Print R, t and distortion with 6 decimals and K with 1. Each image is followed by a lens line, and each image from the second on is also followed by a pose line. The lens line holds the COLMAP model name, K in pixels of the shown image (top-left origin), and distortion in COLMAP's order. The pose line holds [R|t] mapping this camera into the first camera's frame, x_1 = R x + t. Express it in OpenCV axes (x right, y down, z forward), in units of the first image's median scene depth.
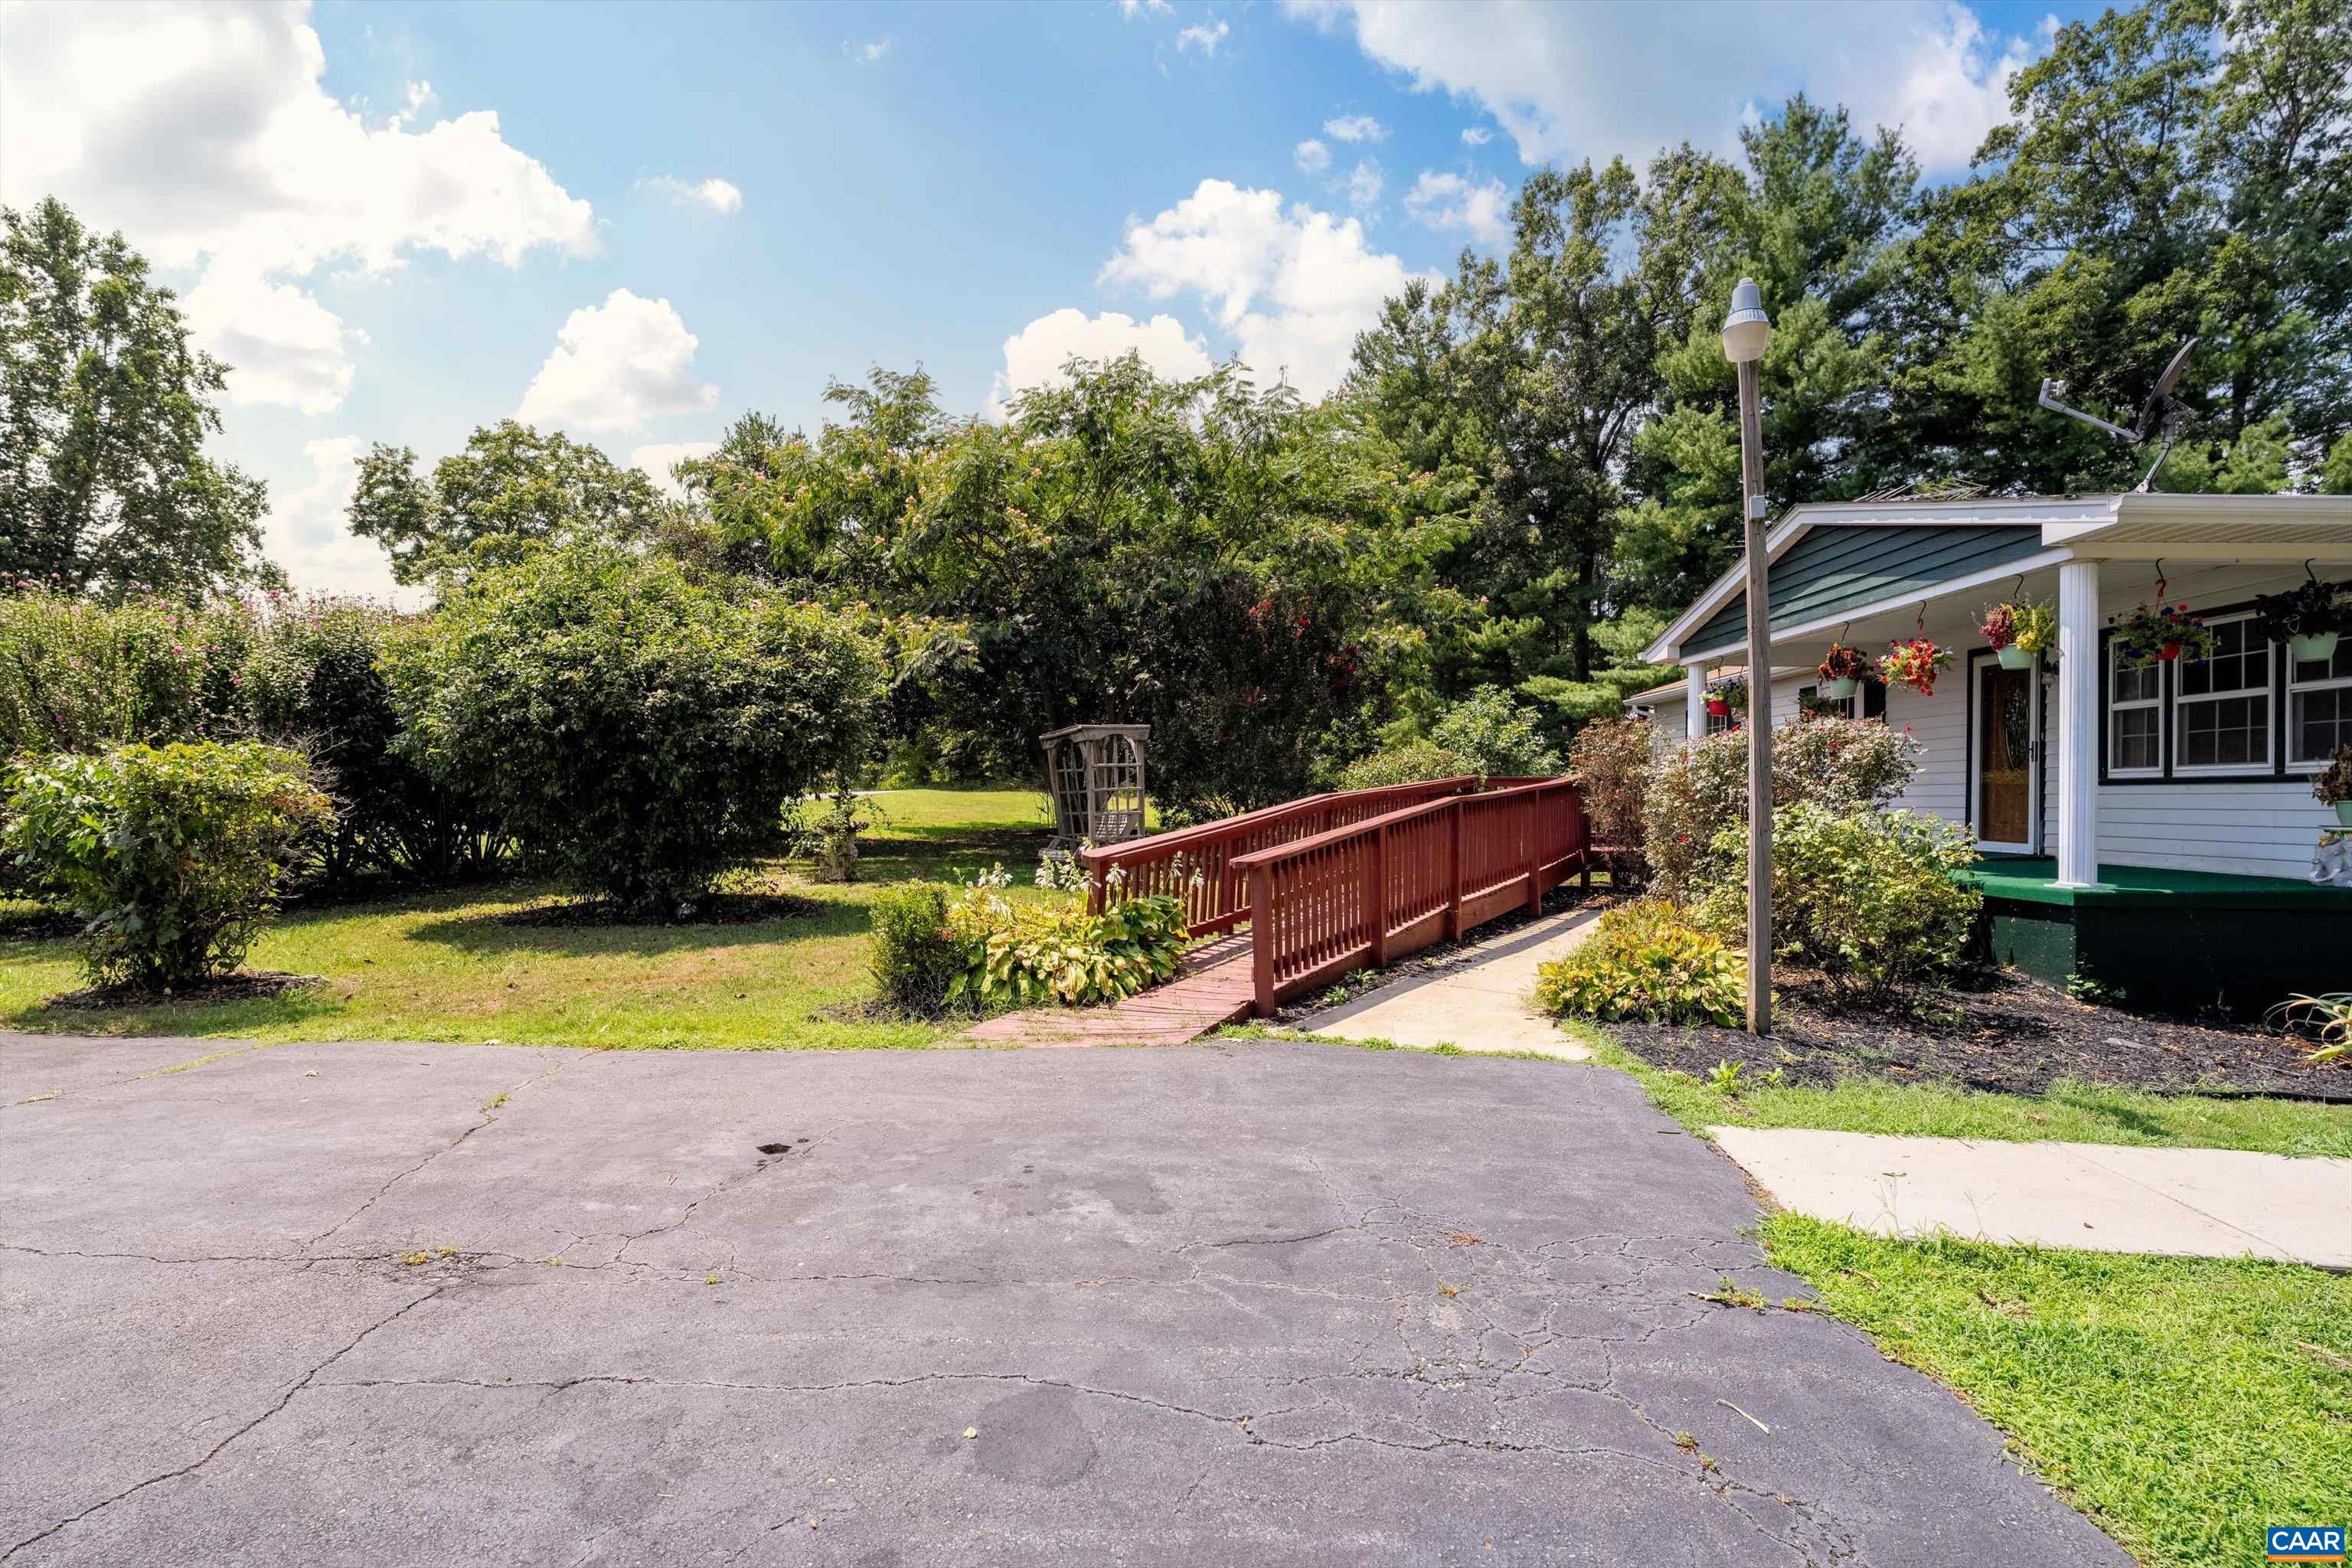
lens RADIAL K [[1114.9, 0, 1176.0], [0, 1114.9, 784.0], [0, 0, 1]] dist [-0.004412, -0.000233]
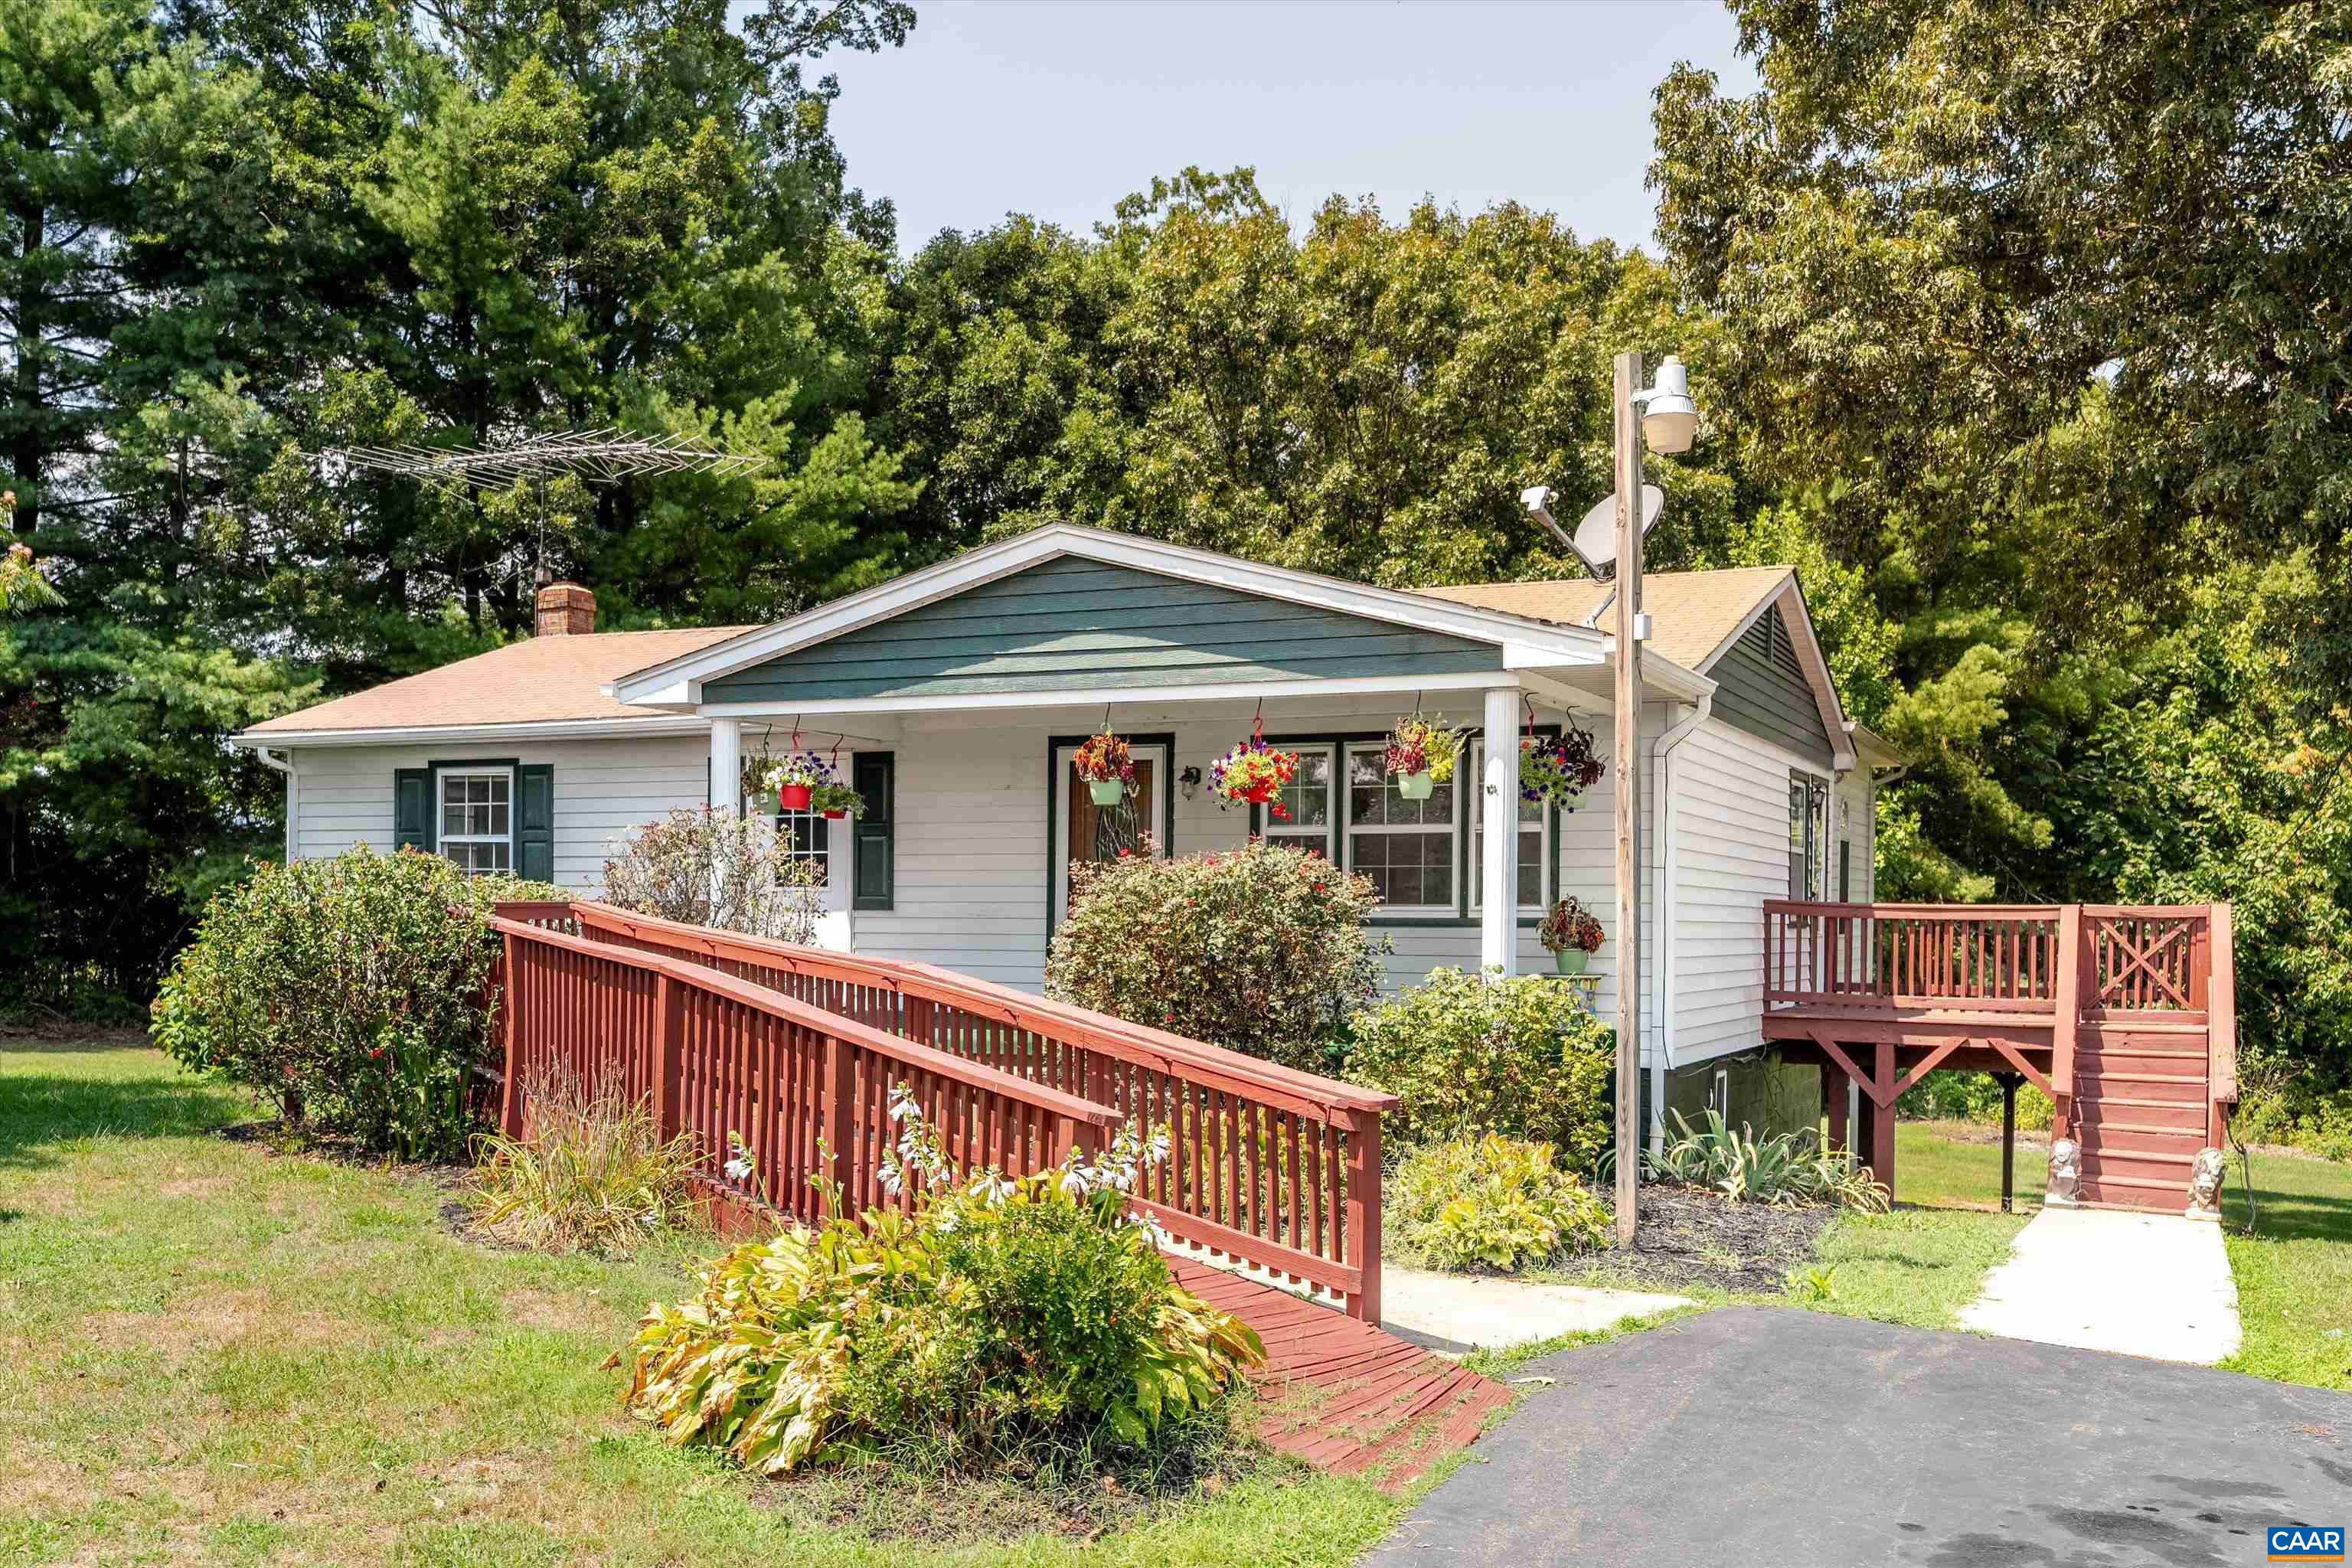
lens RADIAL K [[2351.7, 0, 1176.0], [0, 2351.7, 784.0], [0, 0, 1]] dist [0.064500, 0.000940]
pose [[0.376638, 0.043338, 0.925346, -0.640445], [-0.012134, 0.999050, -0.041851, -0.025194], [-0.926281, 0.004534, 0.376806, 0.327038]]
